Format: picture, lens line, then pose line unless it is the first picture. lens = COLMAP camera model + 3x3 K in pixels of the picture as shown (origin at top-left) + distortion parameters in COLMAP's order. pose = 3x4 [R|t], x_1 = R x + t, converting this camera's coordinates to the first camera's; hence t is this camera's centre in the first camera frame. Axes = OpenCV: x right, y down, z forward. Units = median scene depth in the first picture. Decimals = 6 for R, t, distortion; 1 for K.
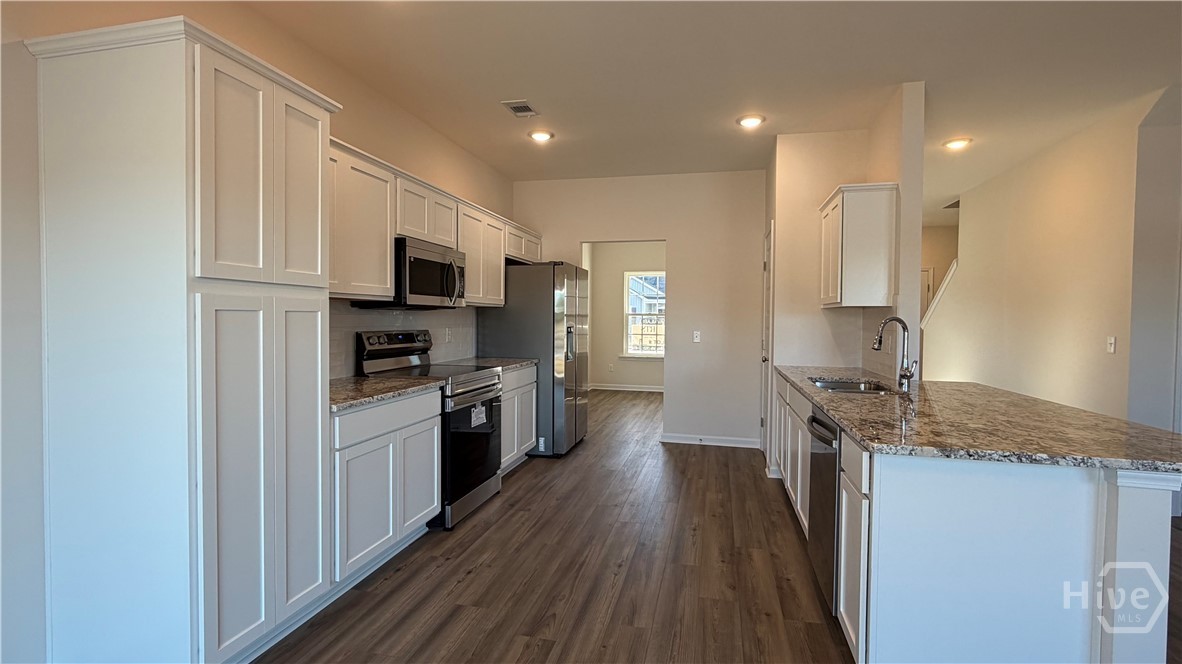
lens RADIAL K [[529.8, 0, 593.3], [0, 529.8, 332.0], [0, 0, 1]] dist [-0.000166, -0.000621]
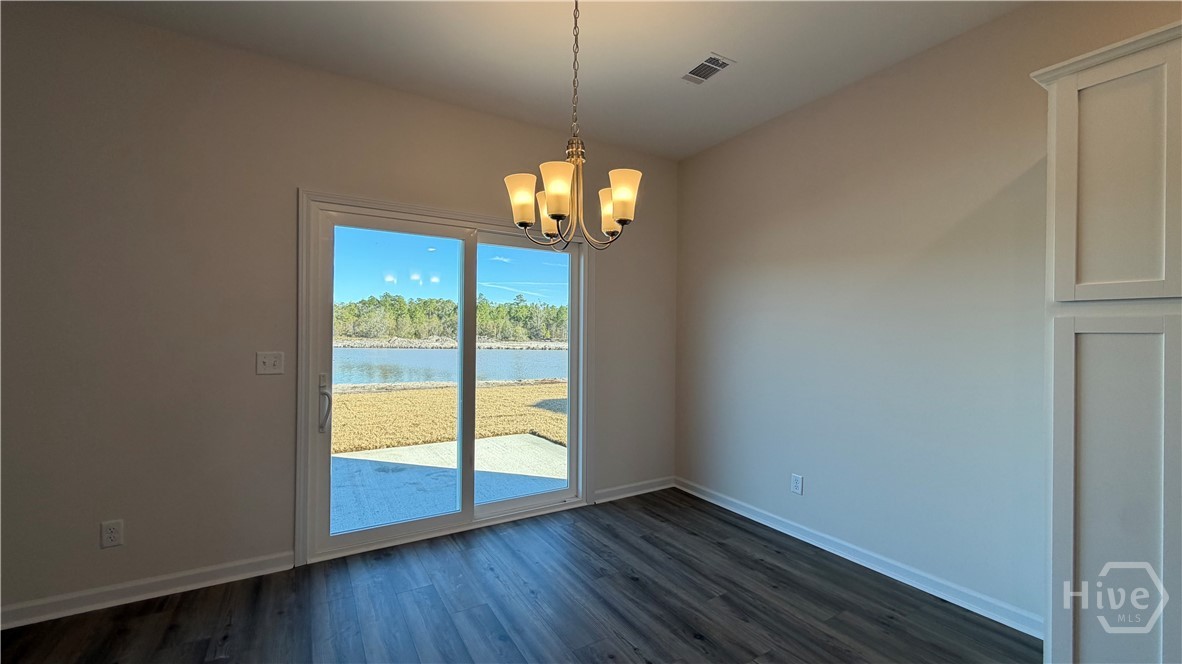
lens RADIAL K [[470.2, 0, 590.7], [0, 470.2, 331.1], [0, 0, 1]] dist [-0.001130, -0.000300]
pose [[-0.705765, -0.019839, -0.708168, 0.265495], [-0.034471, 0.999385, 0.006357, -0.010113], [0.707607, 0.028898, -0.706015, 0.482301]]
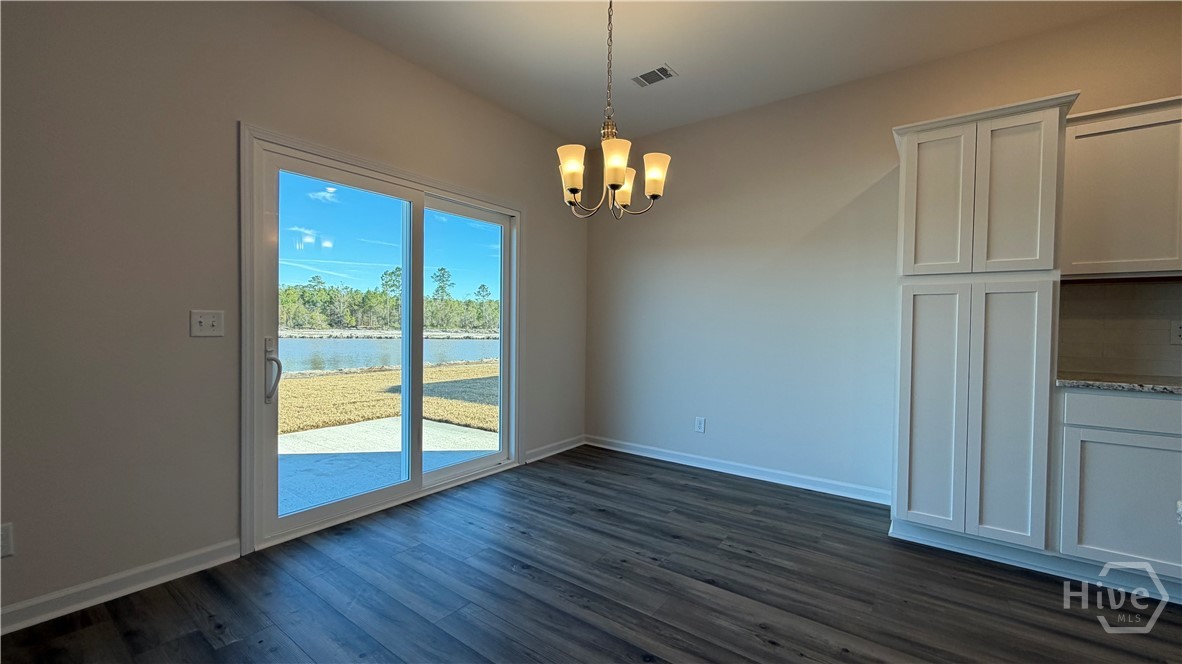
lens RADIAL K [[470.2, 0, 590.5], [0, 470.2, 331.1], [0, 0, 1]] dist [-0.001130, -0.000300]
pose [[-0.387822, -0.000186, -0.921734, 0.474386], [-0.040261, 0.999049, 0.016738, 0.040404], [0.920854, 0.043601, -0.387461, 0.324475]]
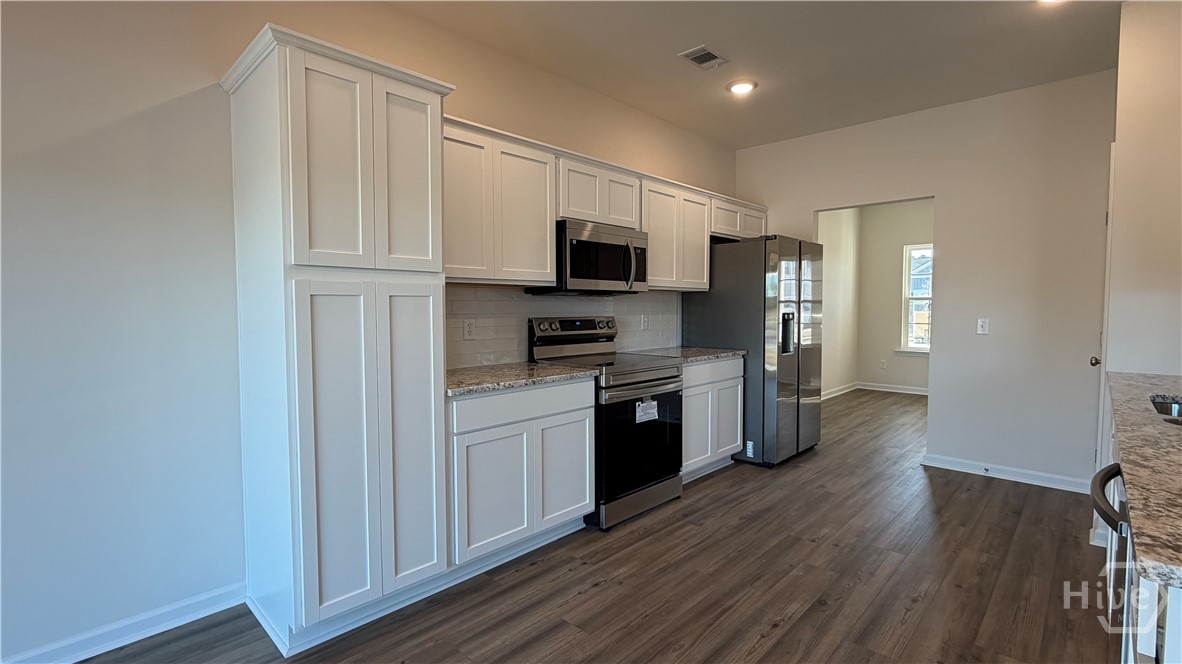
lens RADIAL K [[529.8, 0, 591.4], [0, 529.8, 333.6], [0, 0, 1]] dist [-0.000166, -0.000621]
pose [[0.863216, 0.014170, -0.504636, 0.159346], [-0.002520, 0.999715, 0.023760, 0.004930], [0.504828, -0.019238, 0.863005, 0.176375]]
